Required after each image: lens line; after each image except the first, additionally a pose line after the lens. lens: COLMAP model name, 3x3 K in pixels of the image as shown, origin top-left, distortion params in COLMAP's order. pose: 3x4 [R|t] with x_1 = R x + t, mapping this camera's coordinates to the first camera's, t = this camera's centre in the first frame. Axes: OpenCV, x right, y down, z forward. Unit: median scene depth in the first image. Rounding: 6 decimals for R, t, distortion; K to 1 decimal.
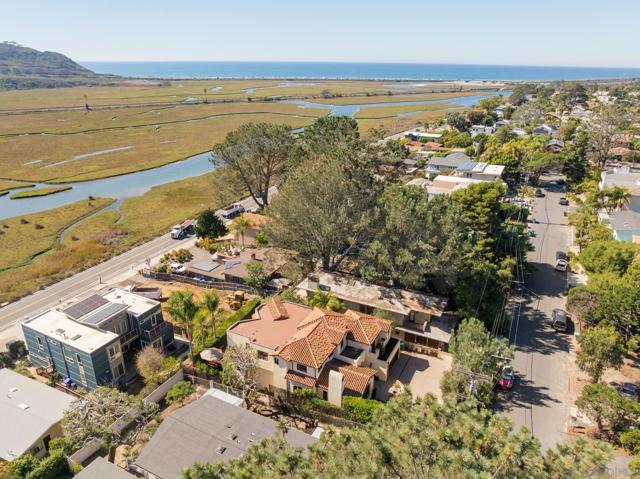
lens RADIAL K [[463.7, 0, 320.0], [0, 463.7, 239.5], [0, 0, 1]] dist [-0.005785, 0.004864]
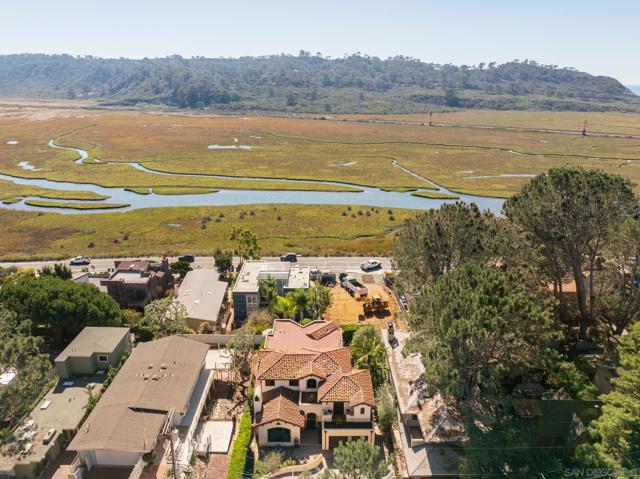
lens RADIAL K [[463.7, 0, 320.0], [0, 463.7, 239.5], [0, 0, 1]] dist [-0.005785, 0.004864]
pose [[0.452784, 0.298209, -0.840272, 0.365761], [-0.334028, 0.930512, 0.150243, -0.097968], [0.826687, 0.212647, 0.520932, 0.206212]]
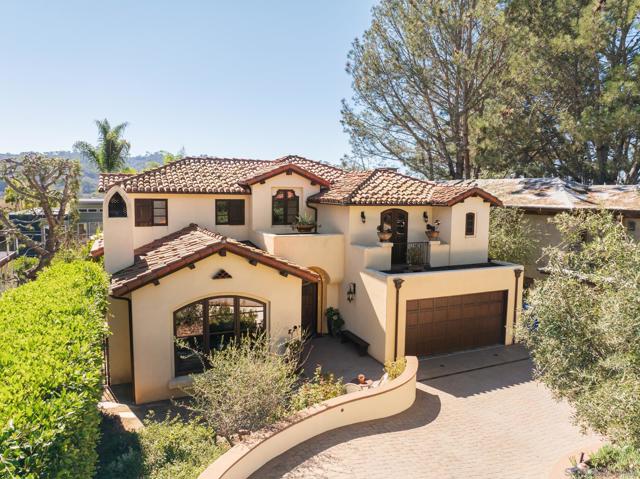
lens RADIAL K [[463.7, 0, 320.0], [0, 463.7, 239.5], [0, 0, 1]] dist [-0.005785, 0.004864]
pose [[0.771204, 0.065915, -0.633167, 0.120344], [-0.231302, 0.955661, -0.182241, 0.146290], [0.593080, 0.286998, 0.752256, 0.367123]]
